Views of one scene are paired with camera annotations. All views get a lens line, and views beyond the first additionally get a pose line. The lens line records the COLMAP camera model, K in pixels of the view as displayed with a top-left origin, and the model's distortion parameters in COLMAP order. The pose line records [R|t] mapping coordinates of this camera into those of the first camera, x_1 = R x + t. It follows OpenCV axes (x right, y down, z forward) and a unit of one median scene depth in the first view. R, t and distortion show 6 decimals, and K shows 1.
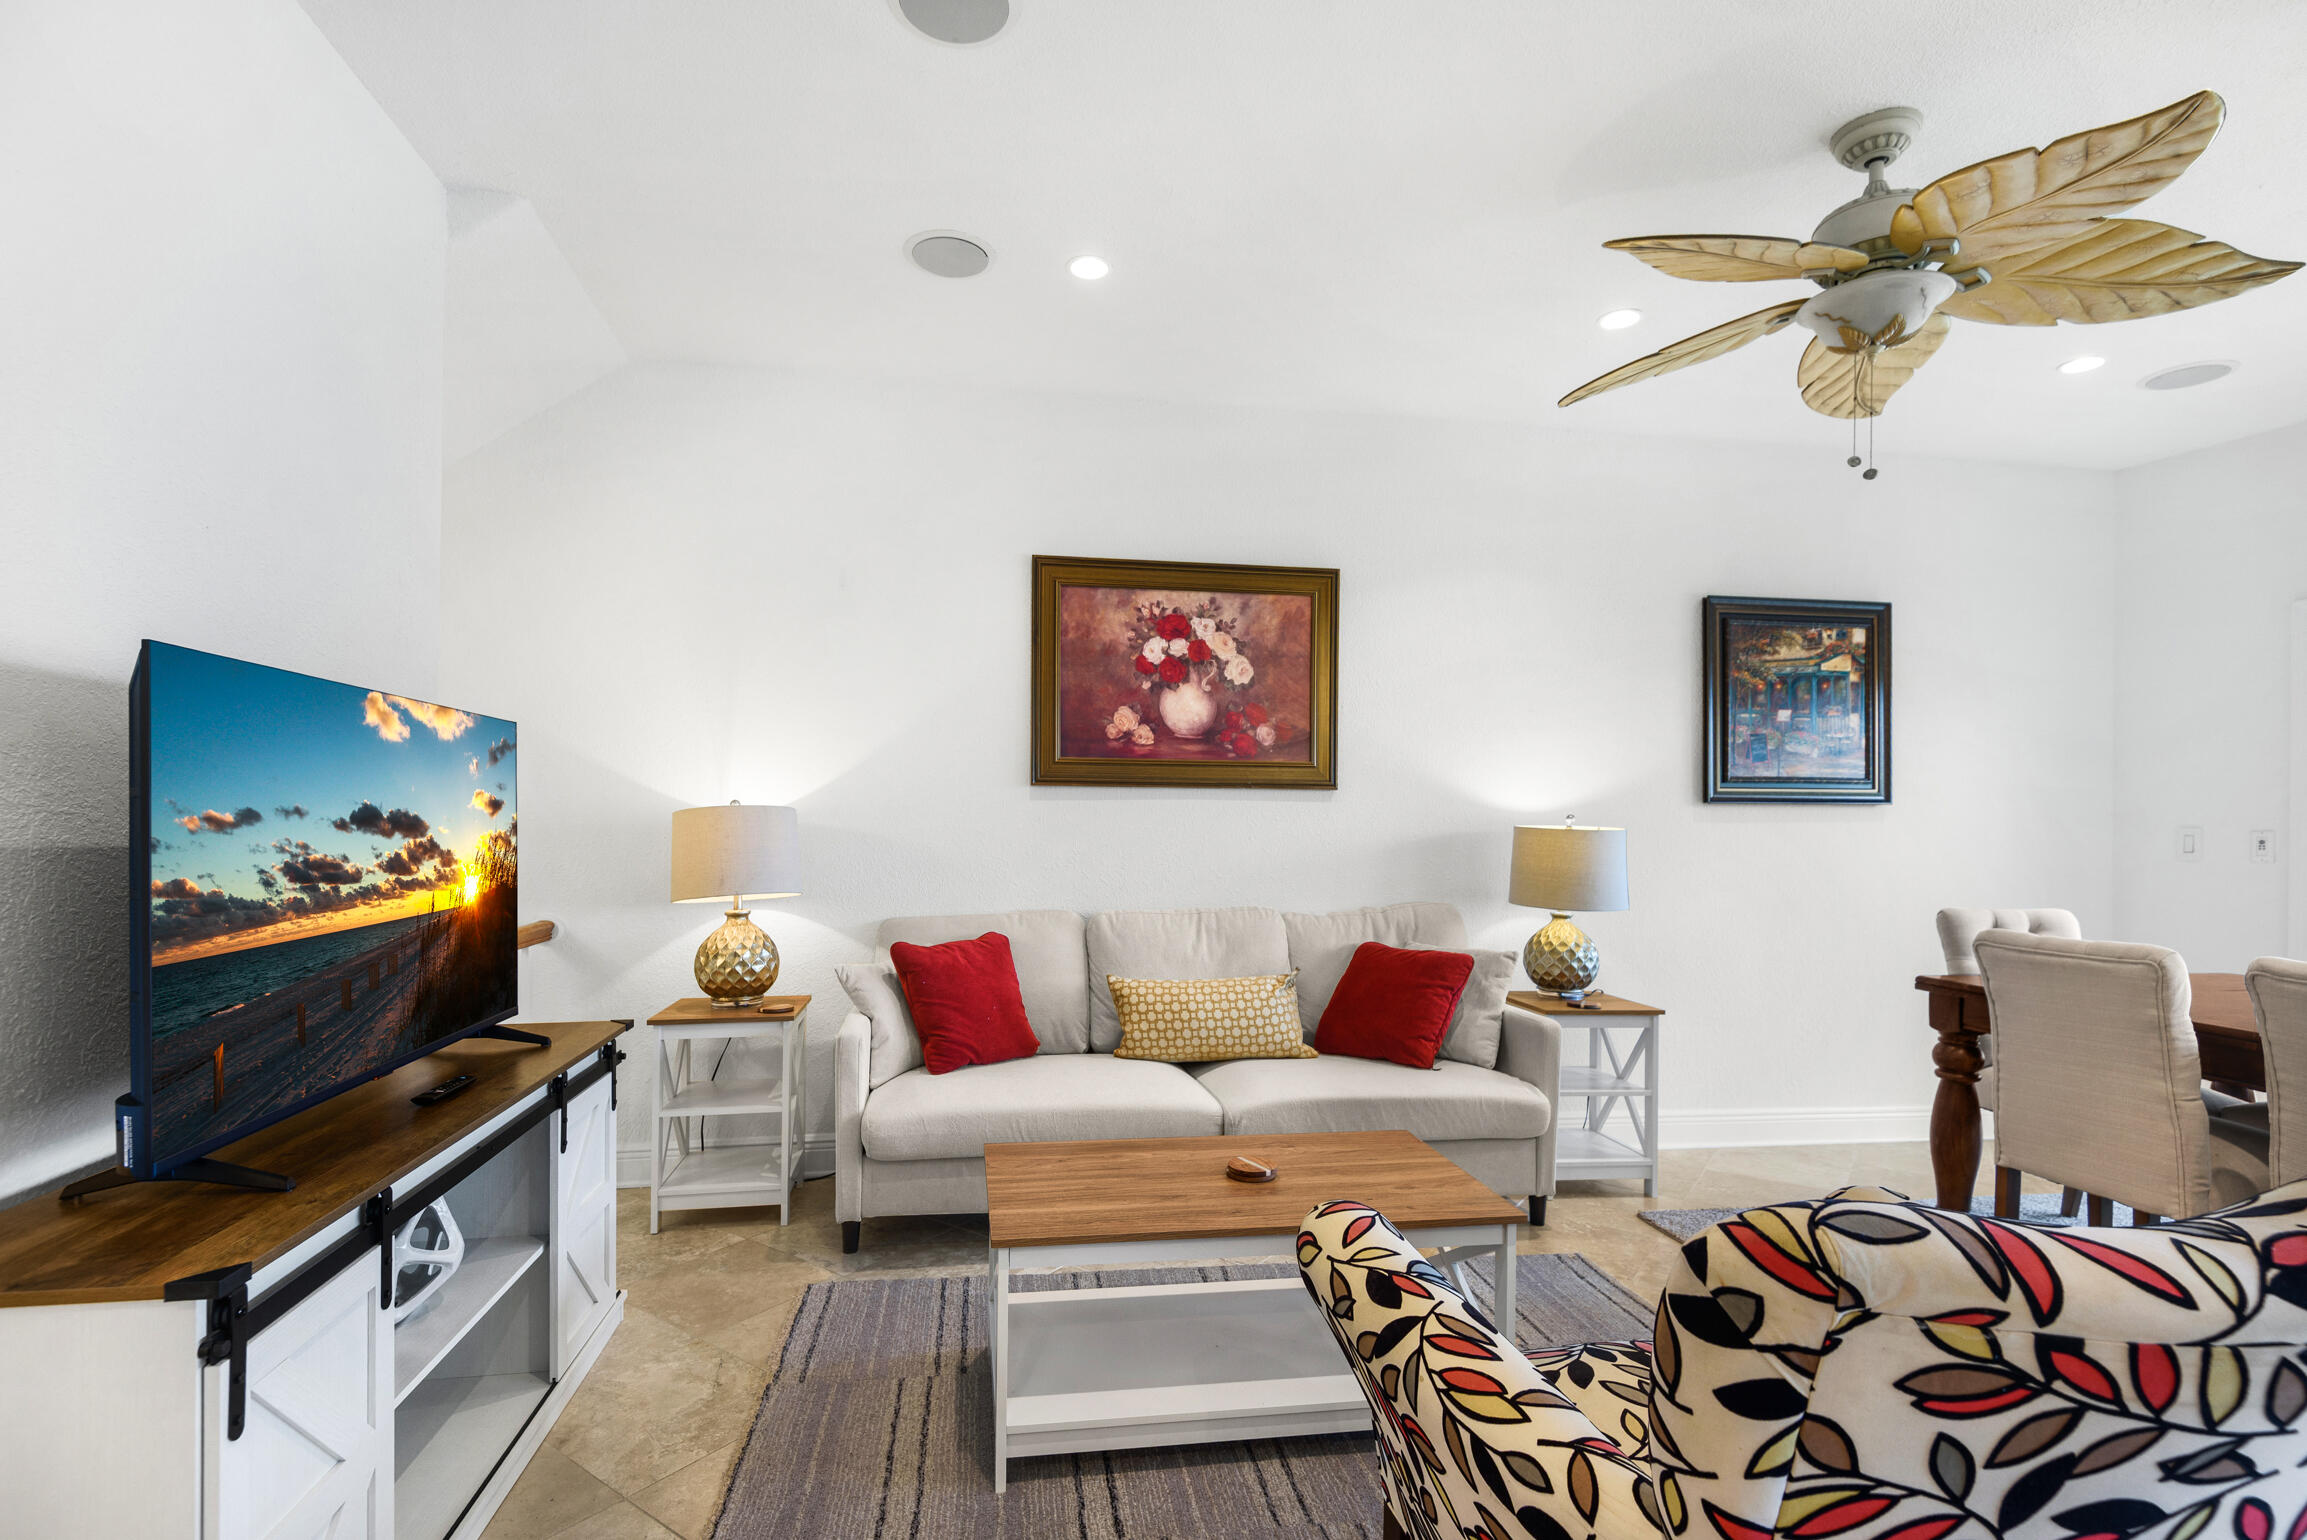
lens RADIAL K [[1075.9, 0, 1098.9], [0, 1075.9, 814.0], [0, 0, 1]] dist [0.028430, -0.007426]
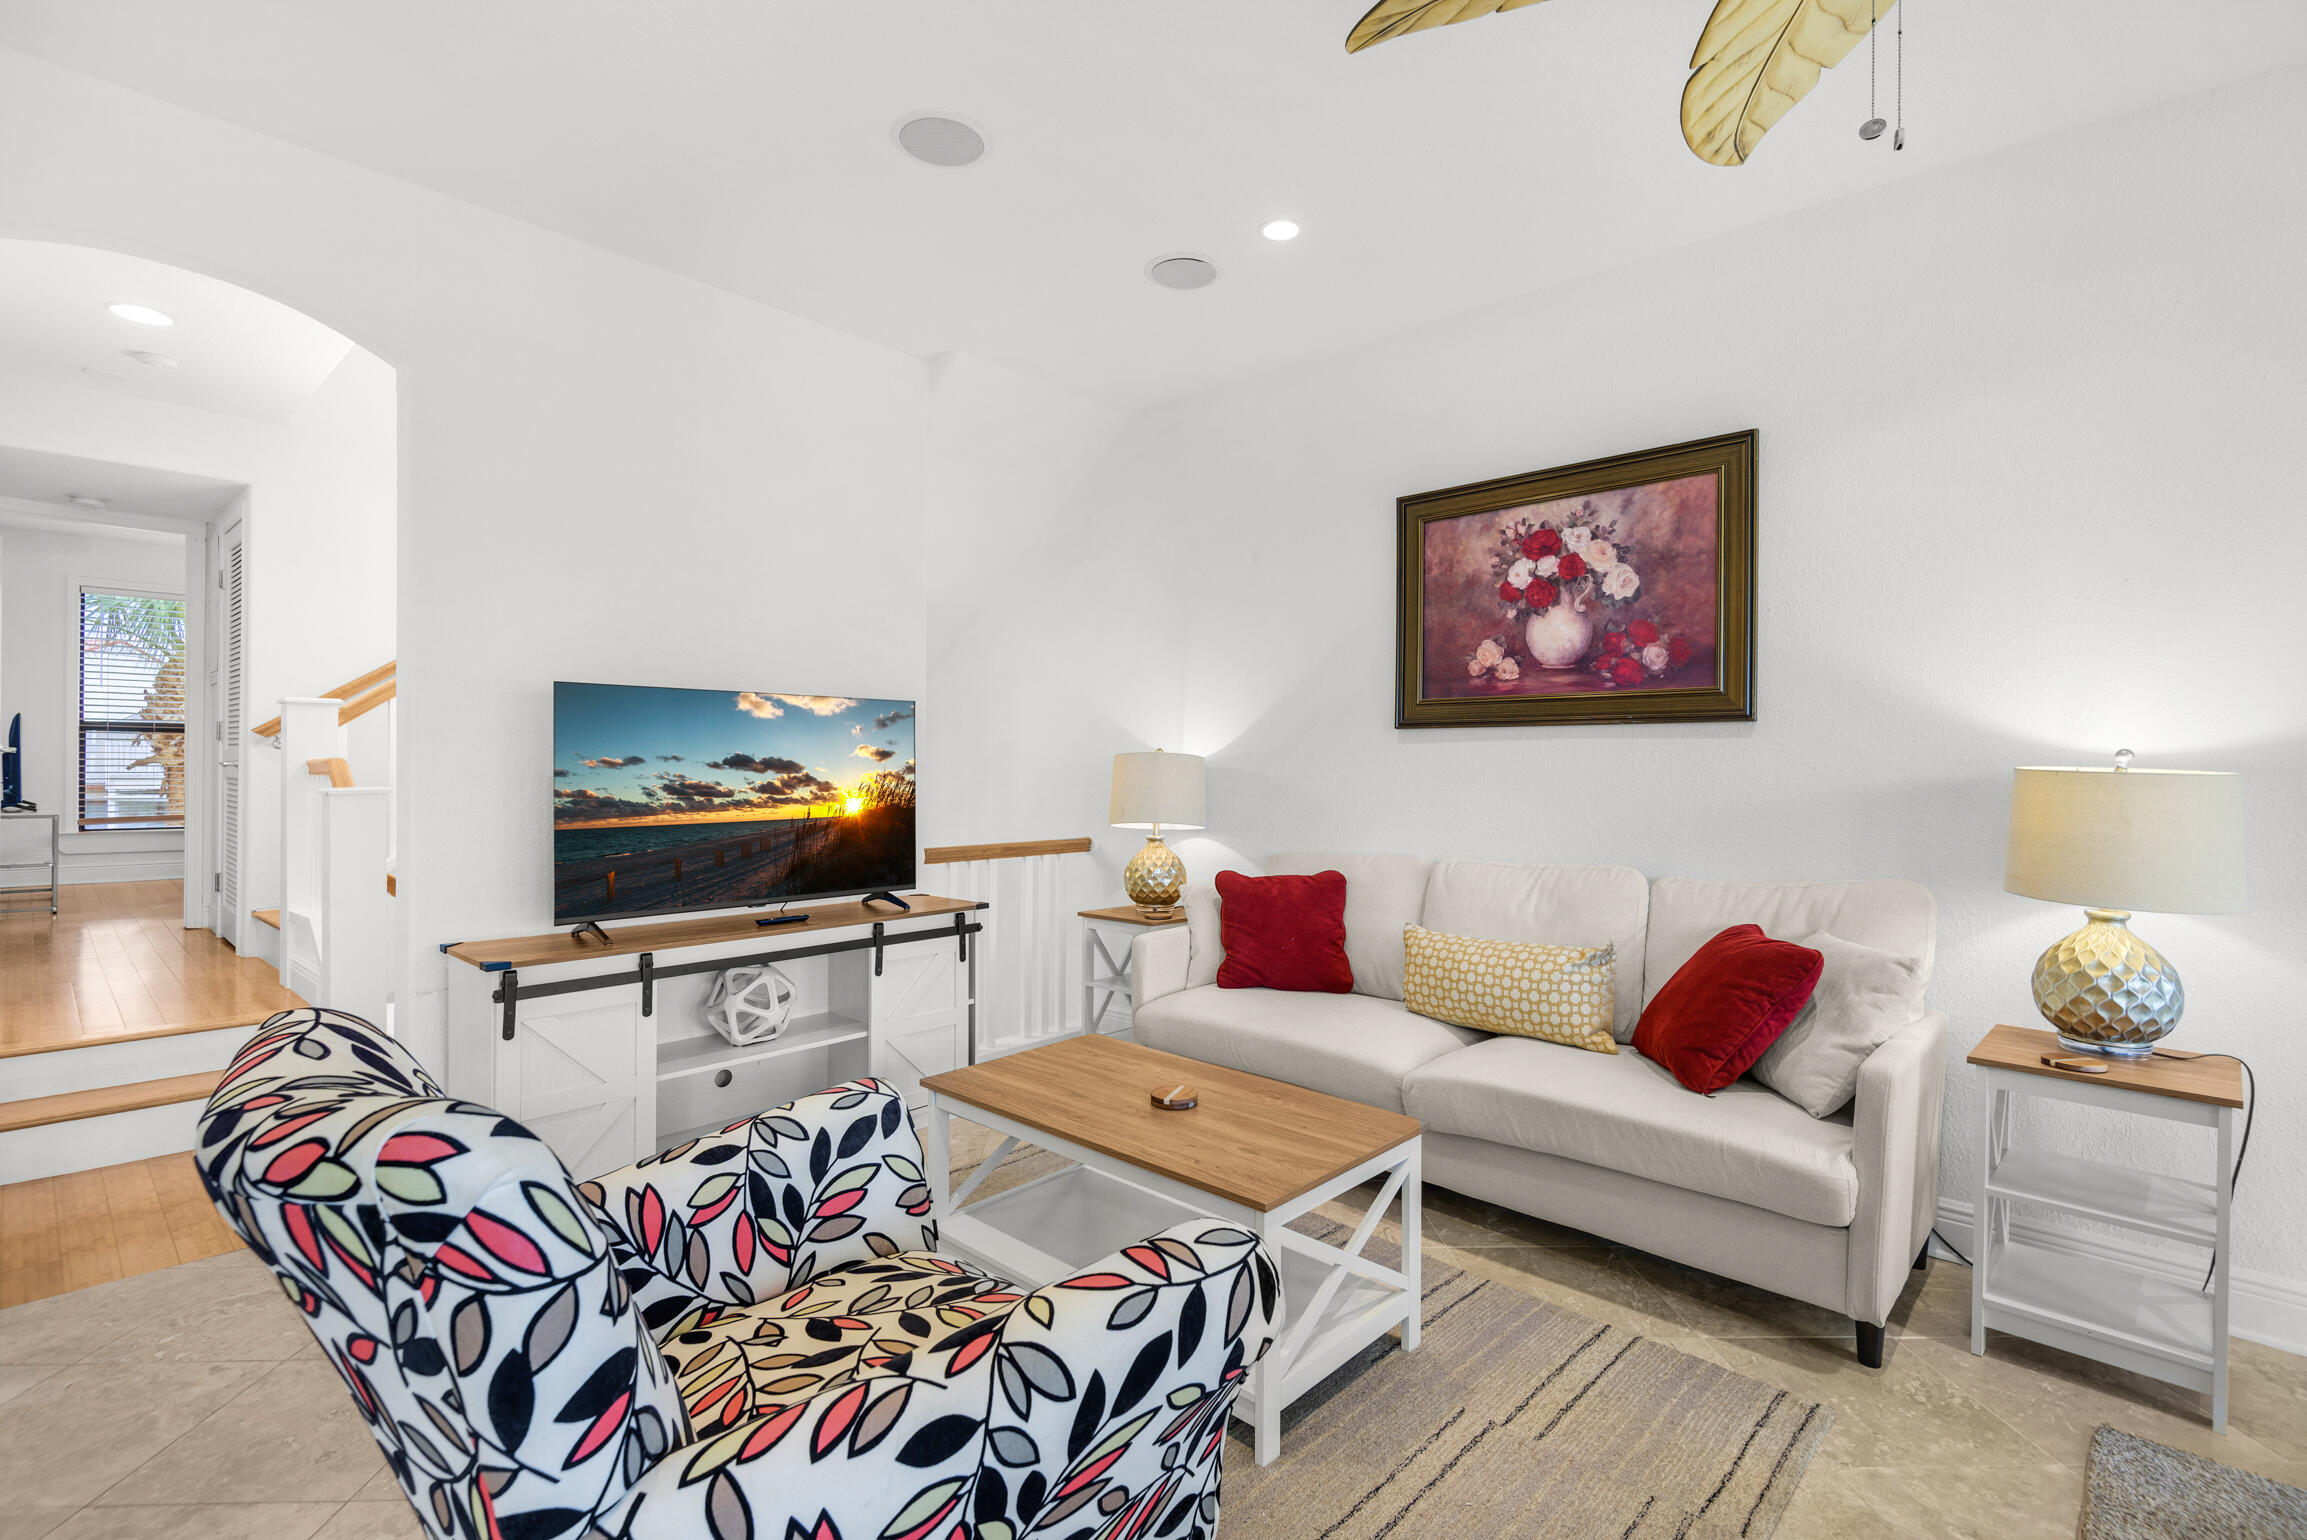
lens RADIAL K [[1075.9, 0, 1180.1], [0, 1075.9, 765.5], [0, 0, 1]] dist [0.028430, -0.007426]
pose [[0.630840, -0.004984, -0.775897, 0.639483], [0.004395, 0.999986, -0.002851, 0.009938], [0.775901, -0.001611, 0.630853, 0.239958]]
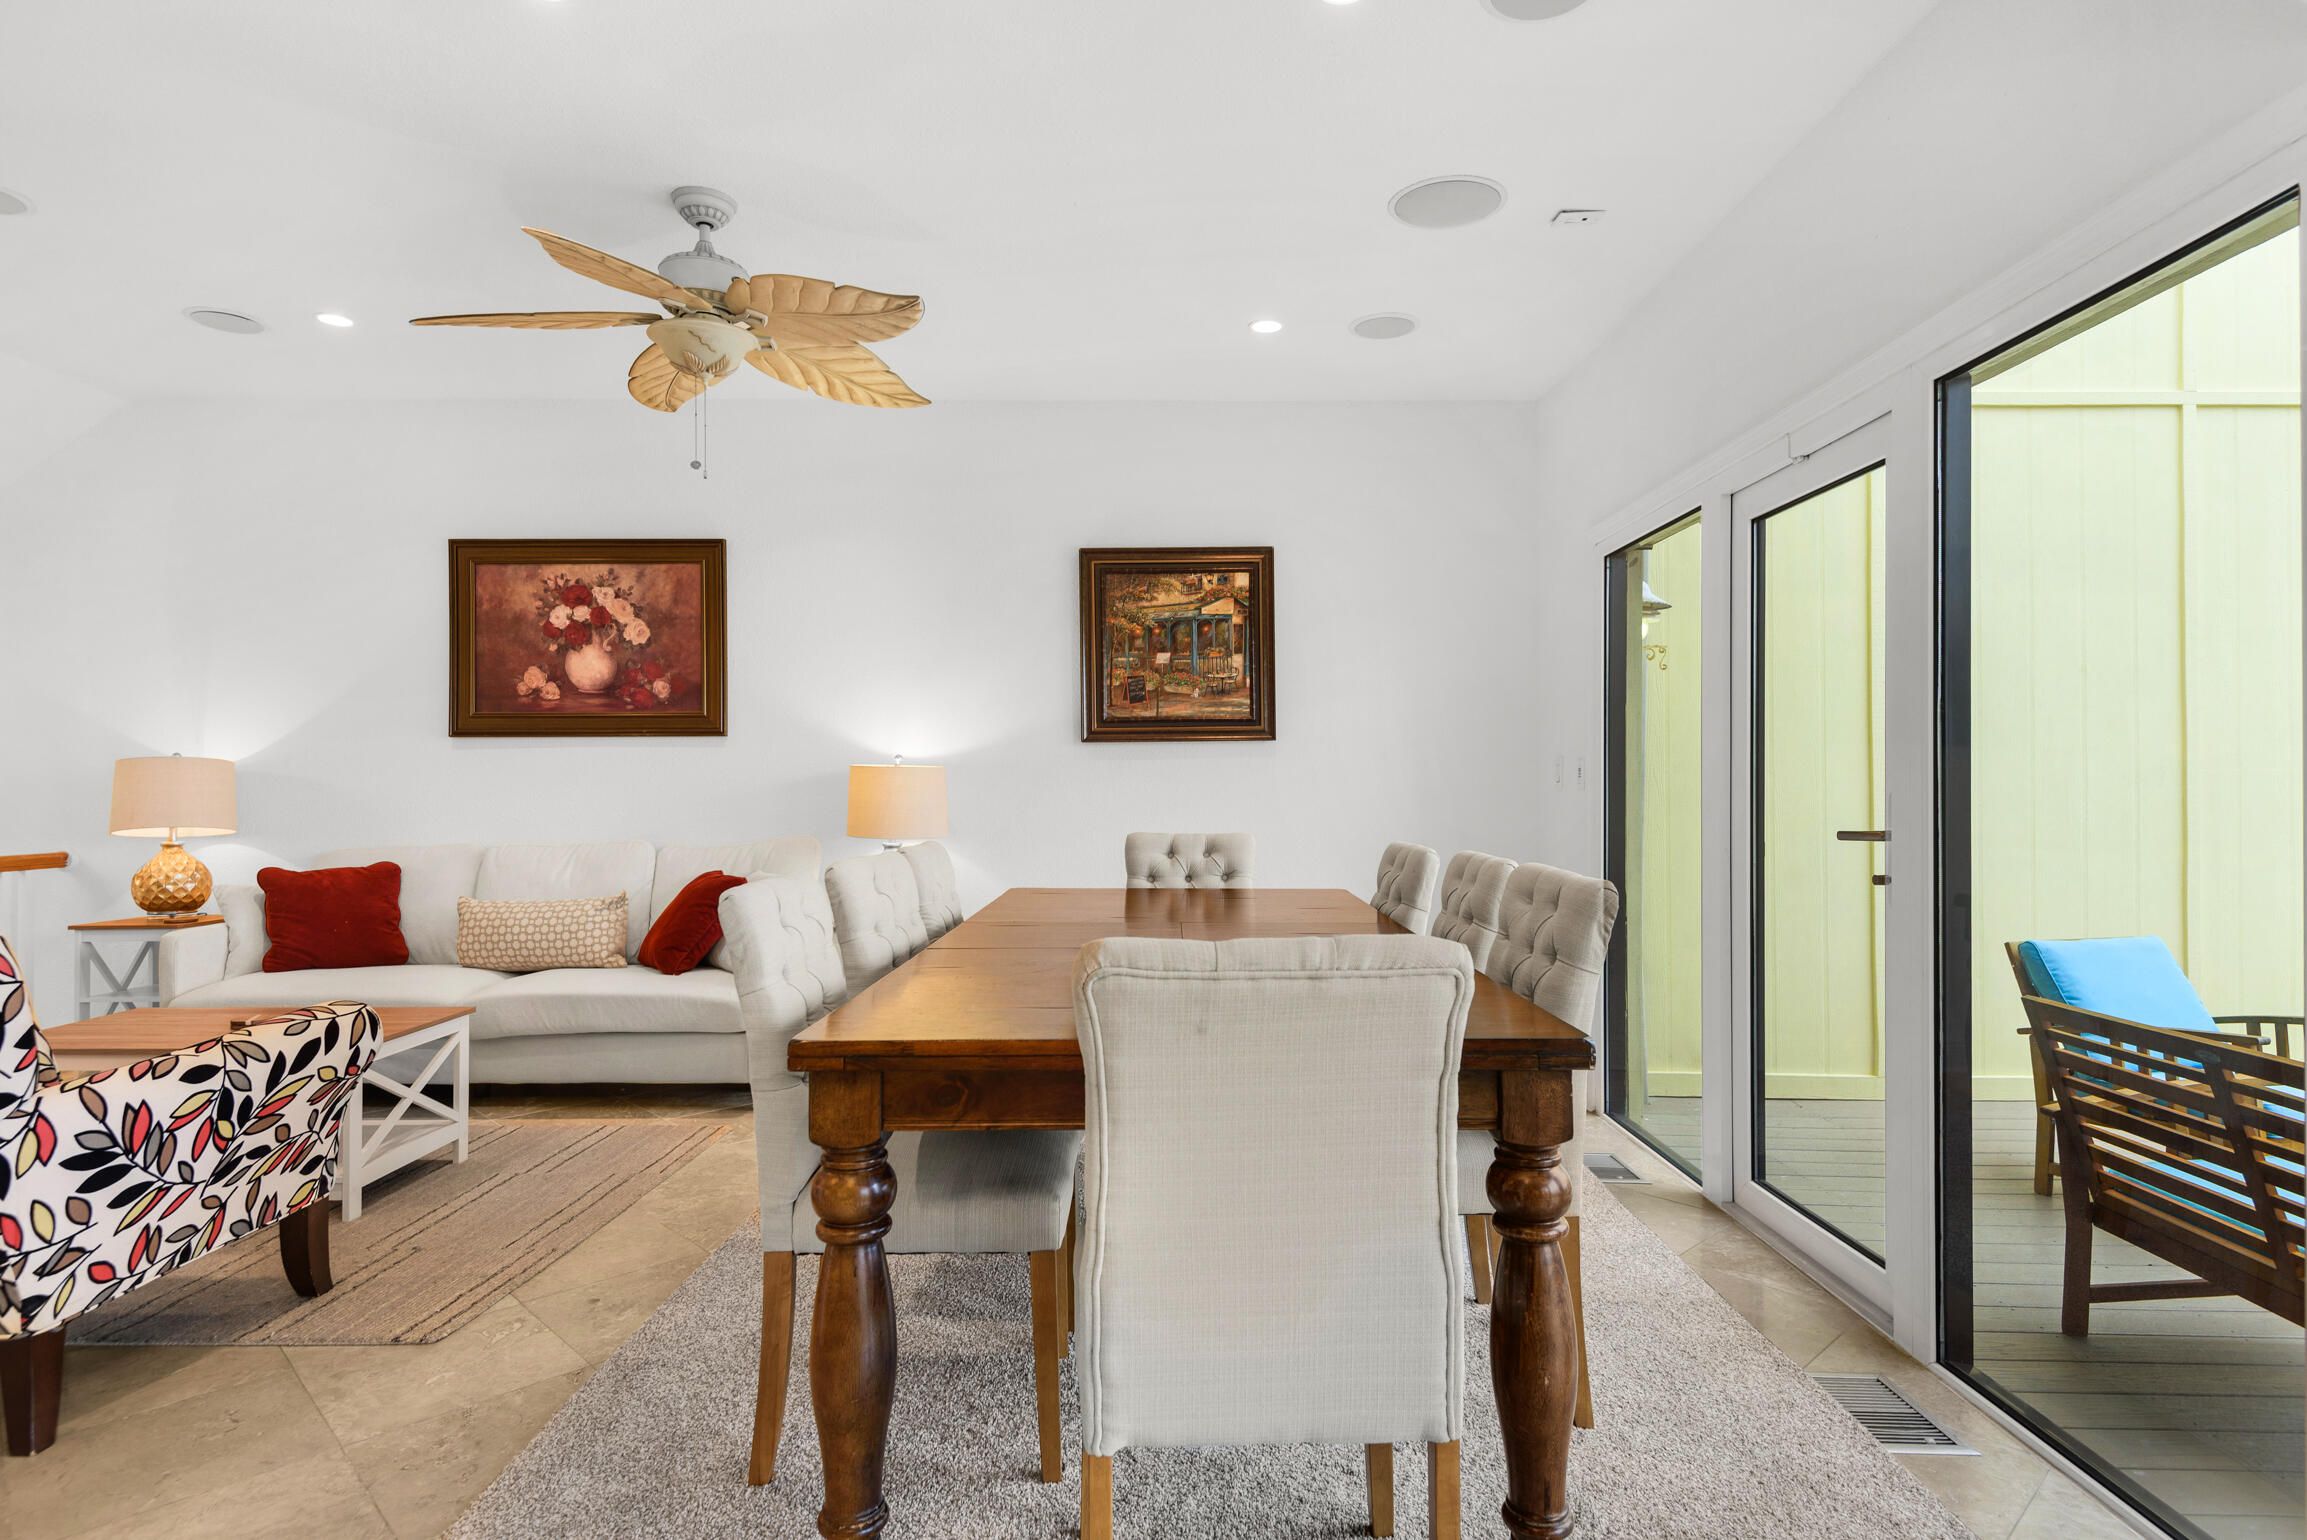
lens RADIAL K [[1229.6, 0, 1173.4], [0, 1229.6, 770.1], [0, 0, 1]] dist [0.008751, -0.007106]
pose [[0.986963, -0.013621, -0.160369, 1.012963], [0.013075, 0.999905, -0.004456, 0.027930], [0.160414, 0.002301, 0.987047, -0.208069]]
